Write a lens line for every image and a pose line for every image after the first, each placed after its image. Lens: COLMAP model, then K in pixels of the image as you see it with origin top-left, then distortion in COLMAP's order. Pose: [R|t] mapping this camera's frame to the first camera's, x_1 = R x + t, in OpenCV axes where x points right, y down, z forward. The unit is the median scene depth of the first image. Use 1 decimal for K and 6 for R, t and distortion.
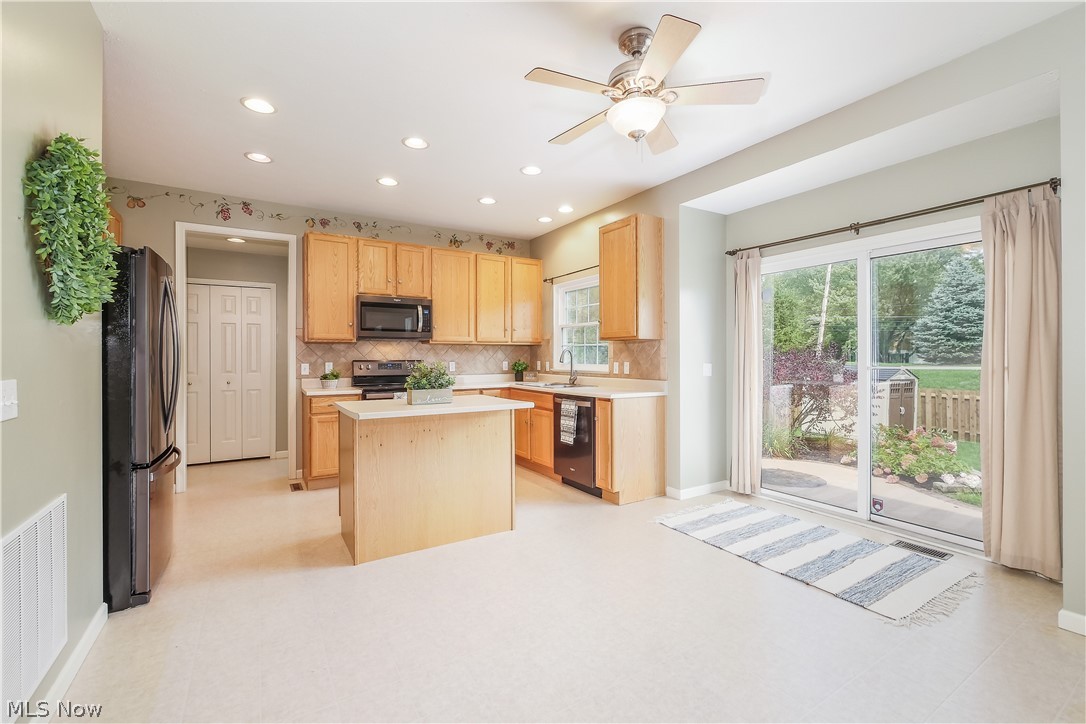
lens RADIAL K [[469.8, 0, 537.9], [0, 469.8, 364.3], [0, 0, 1]] dist [-0.002506, -0.000803]
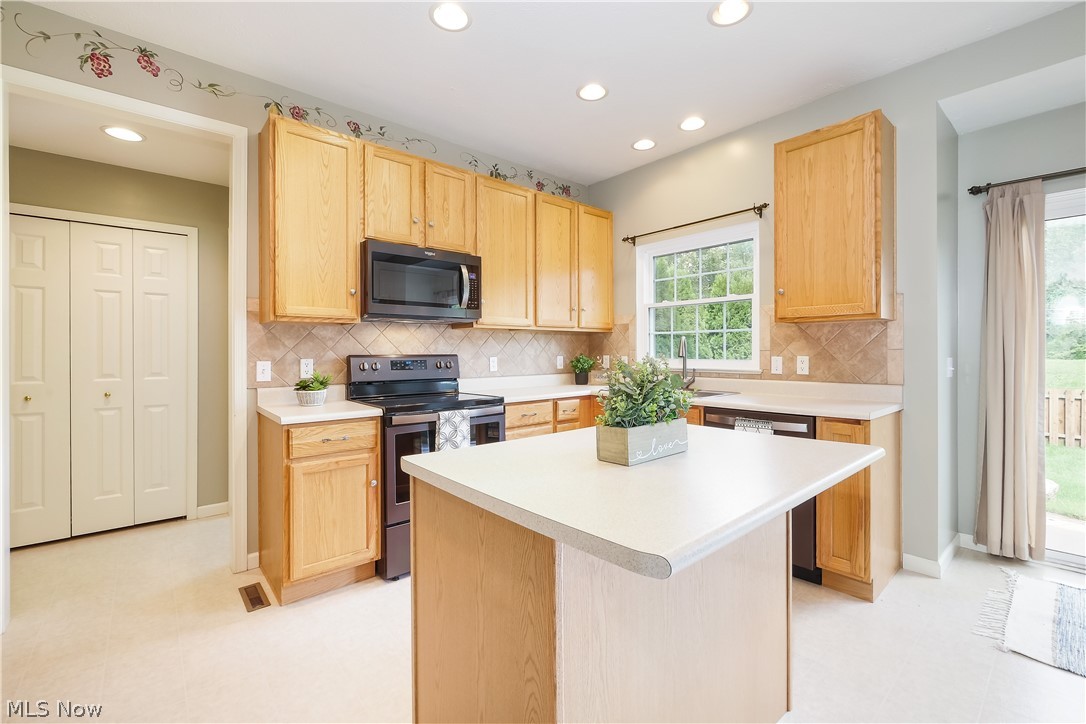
lens RADIAL K [[469.8, 0, 541.6], [0, 469.8, 356.8], [0, 0, 1]] dist [-0.002506, -0.000803]
pose [[0.986596, -0.004468, 0.163120, -0.256153], [0.005193, 0.999978, -0.004023, -0.002931], [-0.163099, 0.004817, 0.986598, 0.388981]]
